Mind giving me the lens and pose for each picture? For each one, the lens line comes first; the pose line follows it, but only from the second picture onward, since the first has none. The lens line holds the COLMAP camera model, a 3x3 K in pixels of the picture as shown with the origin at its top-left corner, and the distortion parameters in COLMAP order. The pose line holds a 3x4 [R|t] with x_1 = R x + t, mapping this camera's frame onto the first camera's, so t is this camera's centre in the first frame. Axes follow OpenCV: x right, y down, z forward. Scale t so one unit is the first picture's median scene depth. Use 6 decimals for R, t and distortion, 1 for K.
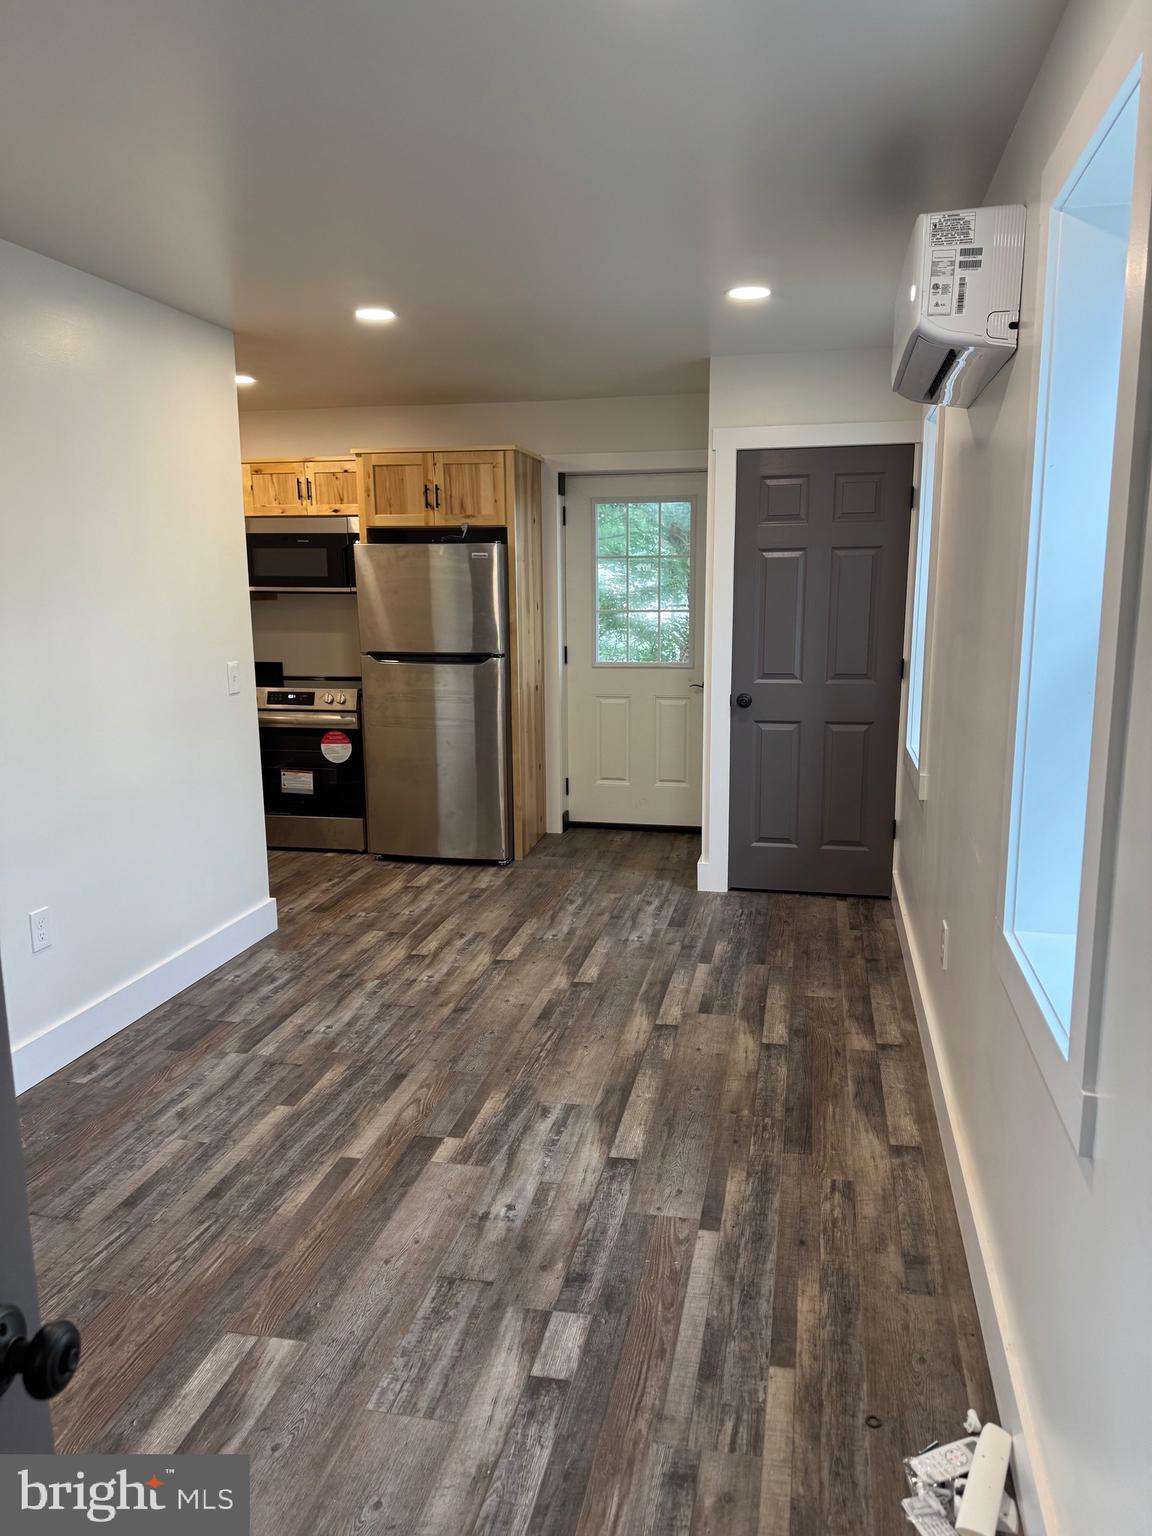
lens RADIAL K [[1059.2, 0, 576.0], [0, 1059.2, 768.0], [0, 0, 1]] dist [0.078095, -0.103060]
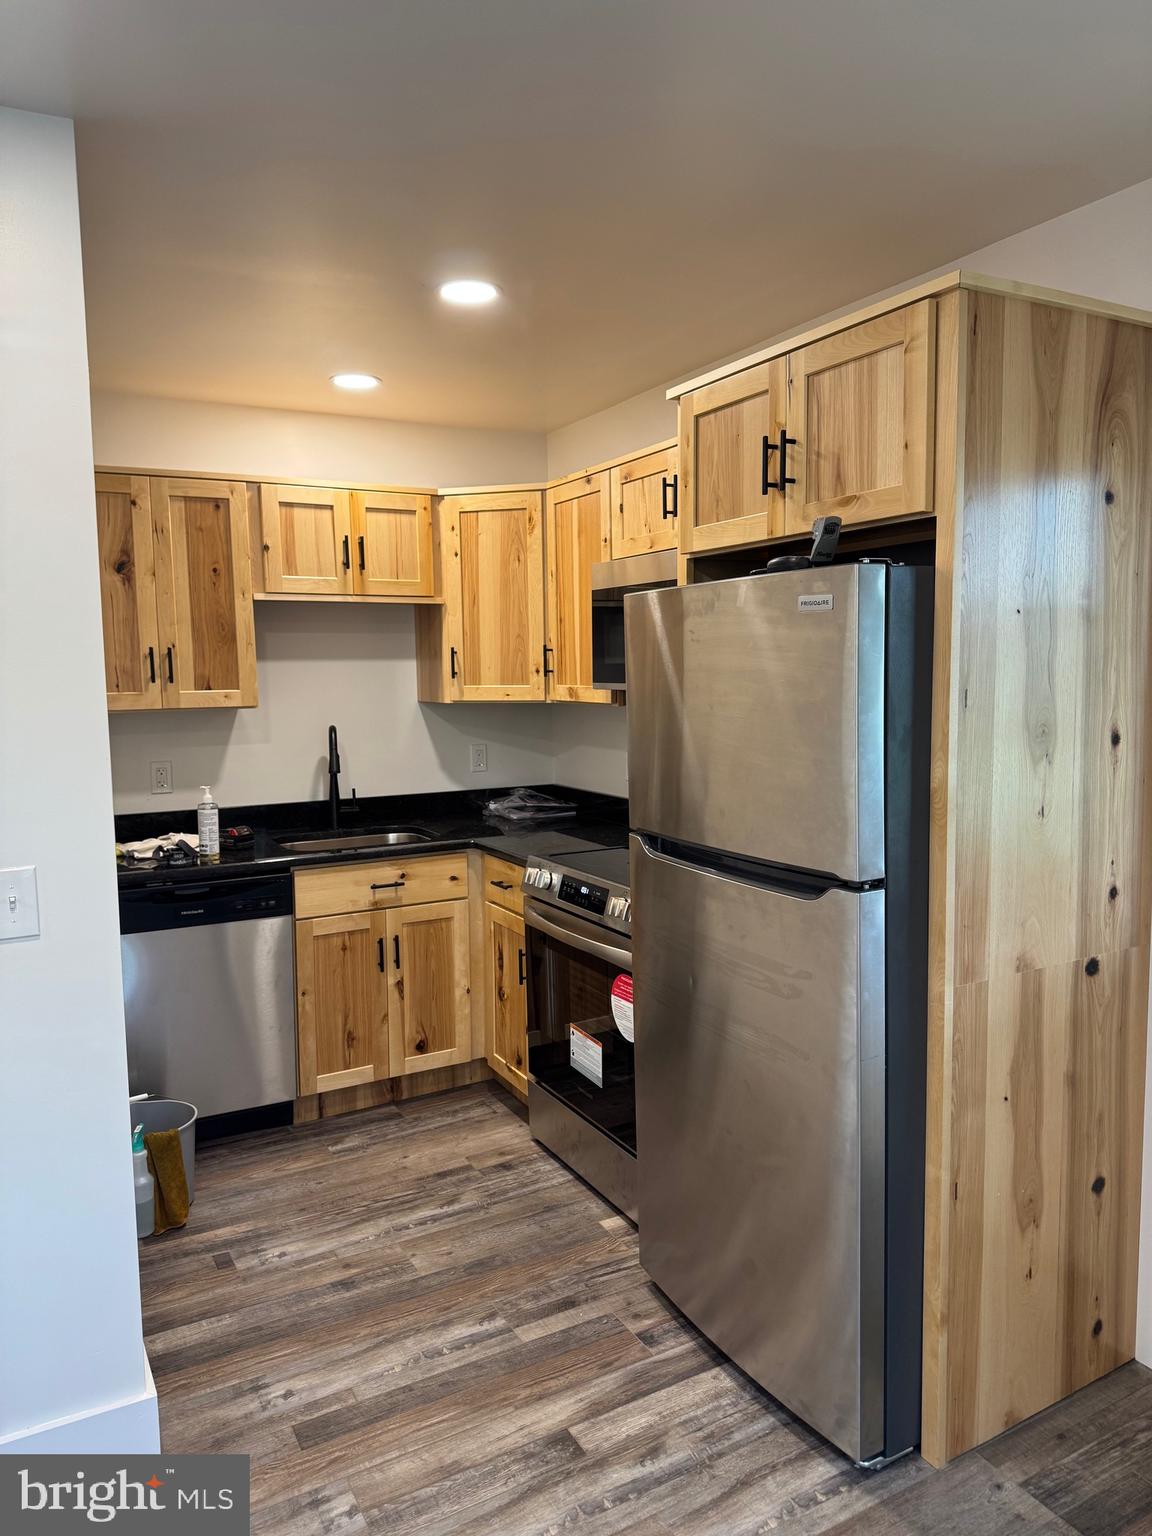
lens RADIAL K [[1059.2, 0, 576.0], [0, 1059.2, 768.0], [0, 0, 1]] dist [0.078095, -0.103060]
pose [[0.651771, 0.065565, -0.755576, 0.126444], [-0.118804, 0.992783, -0.016333, -0.125207], [0.749053, 0.100411, 0.654857, 0.689730]]
